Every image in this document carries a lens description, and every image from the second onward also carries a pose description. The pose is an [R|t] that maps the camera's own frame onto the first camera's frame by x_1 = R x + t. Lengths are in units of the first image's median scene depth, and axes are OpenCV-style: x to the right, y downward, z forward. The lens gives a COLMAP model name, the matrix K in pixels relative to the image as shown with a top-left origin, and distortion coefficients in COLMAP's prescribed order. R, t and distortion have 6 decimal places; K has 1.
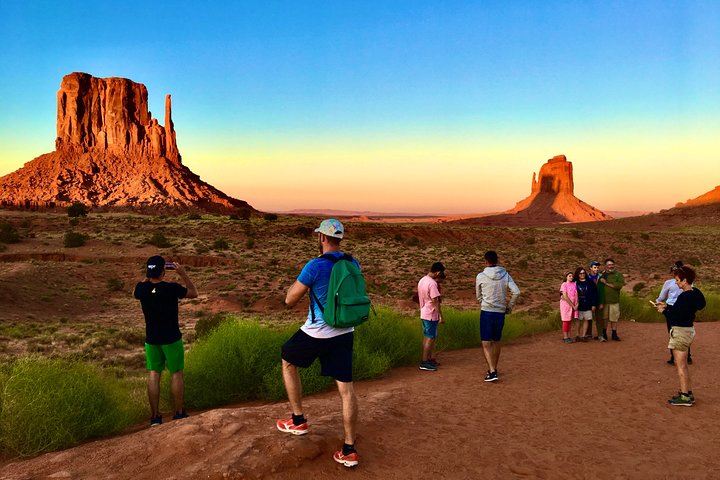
lens RADIAL K [[600.8, 0, 356.0], [0, 600.8, 235.2], [0, 0, 1]] dist [0.103250, -0.139844]
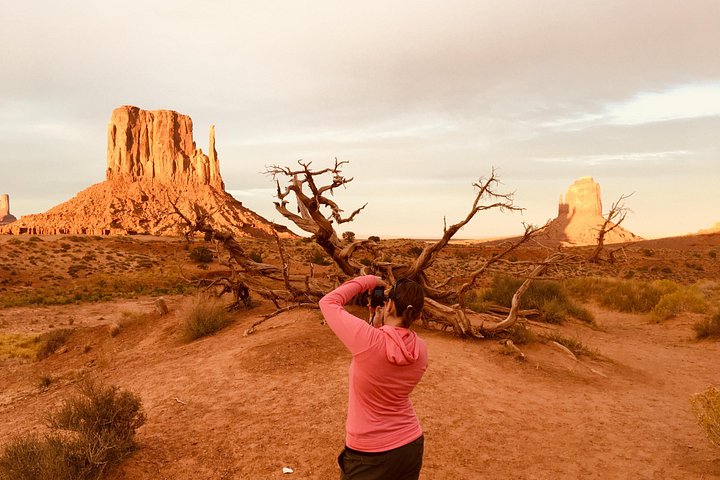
lens RADIAL K [[600.8, 0, 358.4], [0, 600.8, 238.6], [0, 0, 1]] dist [0.103250, -0.139844]
pose [[0.999352, -0.012014, -0.033921, -0.027311], [0.010849, 0.999352, -0.034323, 0.001285], [0.034311, 0.033933, 0.998835, -0.019812]]
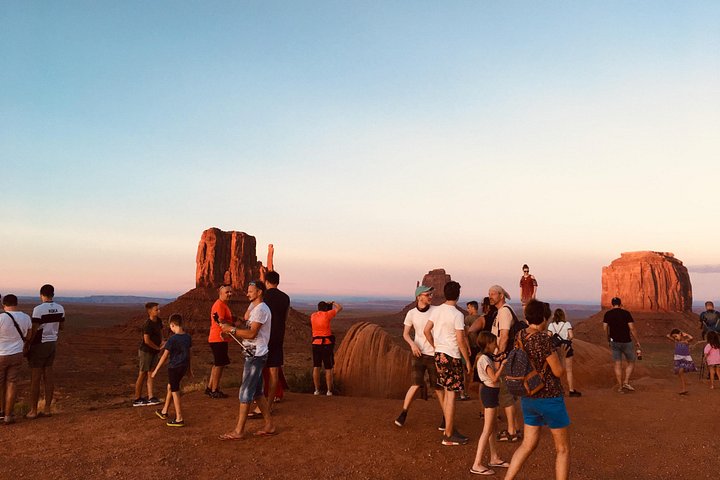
lens RADIAL K [[600.8, 0, 358.5], [0, 600.8, 212.0], [0, 0, 1]] dist [0.103250, -0.139844]
pose [[0.953514, 0.057391, 0.295833, -0.554133], [-0.002572, 0.983211, -0.182452, -0.057648], [-0.301337, 0.173210, 0.937654, -0.367151]]
